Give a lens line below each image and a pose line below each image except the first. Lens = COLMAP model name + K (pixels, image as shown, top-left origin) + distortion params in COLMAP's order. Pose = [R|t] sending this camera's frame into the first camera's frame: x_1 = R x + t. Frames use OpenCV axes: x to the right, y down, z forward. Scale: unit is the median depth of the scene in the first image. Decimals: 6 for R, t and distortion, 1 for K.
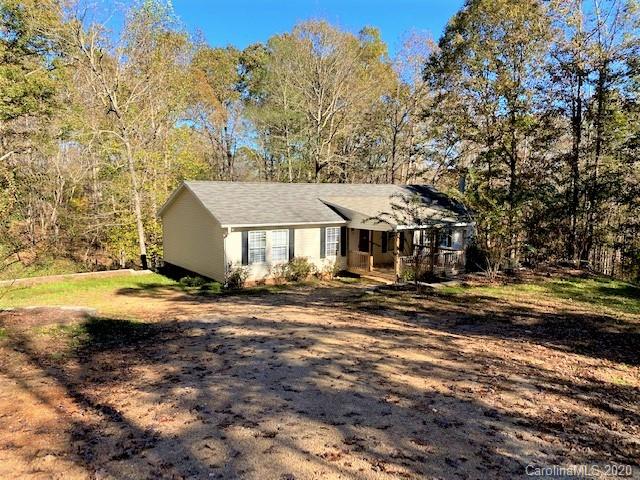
lens RADIAL K [[497.0, 0, 319.0], [0, 497.0, 236.6], [0, 0, 1]] dist [0.001680, 0.002652]
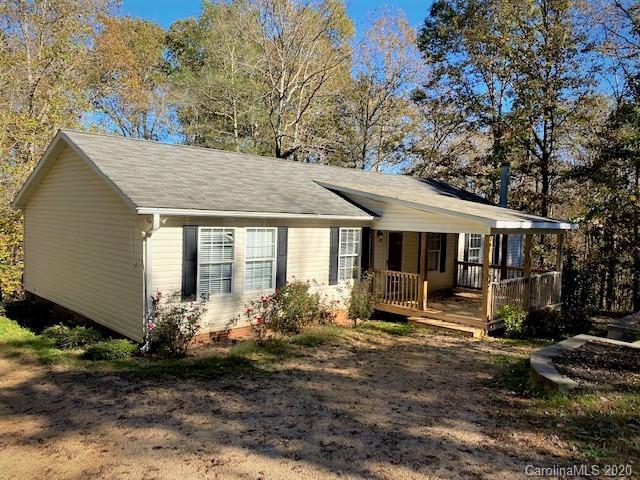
lens RADIAL K [[497.0, 0, 319.0], [0, 497.0, 236.6], [0, 0, 1]] dist [0.001680, 0.002652]
pose [[0.988394, 0.014842, 0.151188, -0.093885], [-0.007818, 0.998867, -0.046948, 0.018027], [-0.151714, 0.045221, 0.987390, 0.490910]]
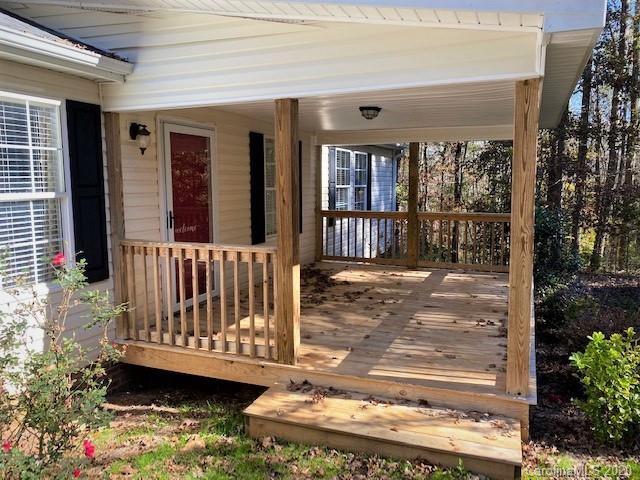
lens RADIAL K [[497.0, 0, 319.0], [0, 497.0, 236.6], [0, 0, 1]] dist [0.001680, 0.002652]
pose [[0.859958, -0.076534, 0.504593, 0.032099], [0.067379, 0.997063, 0.036399, 0.024599], [-0.505897, 0.002697, 0.862590, 0.878176]]
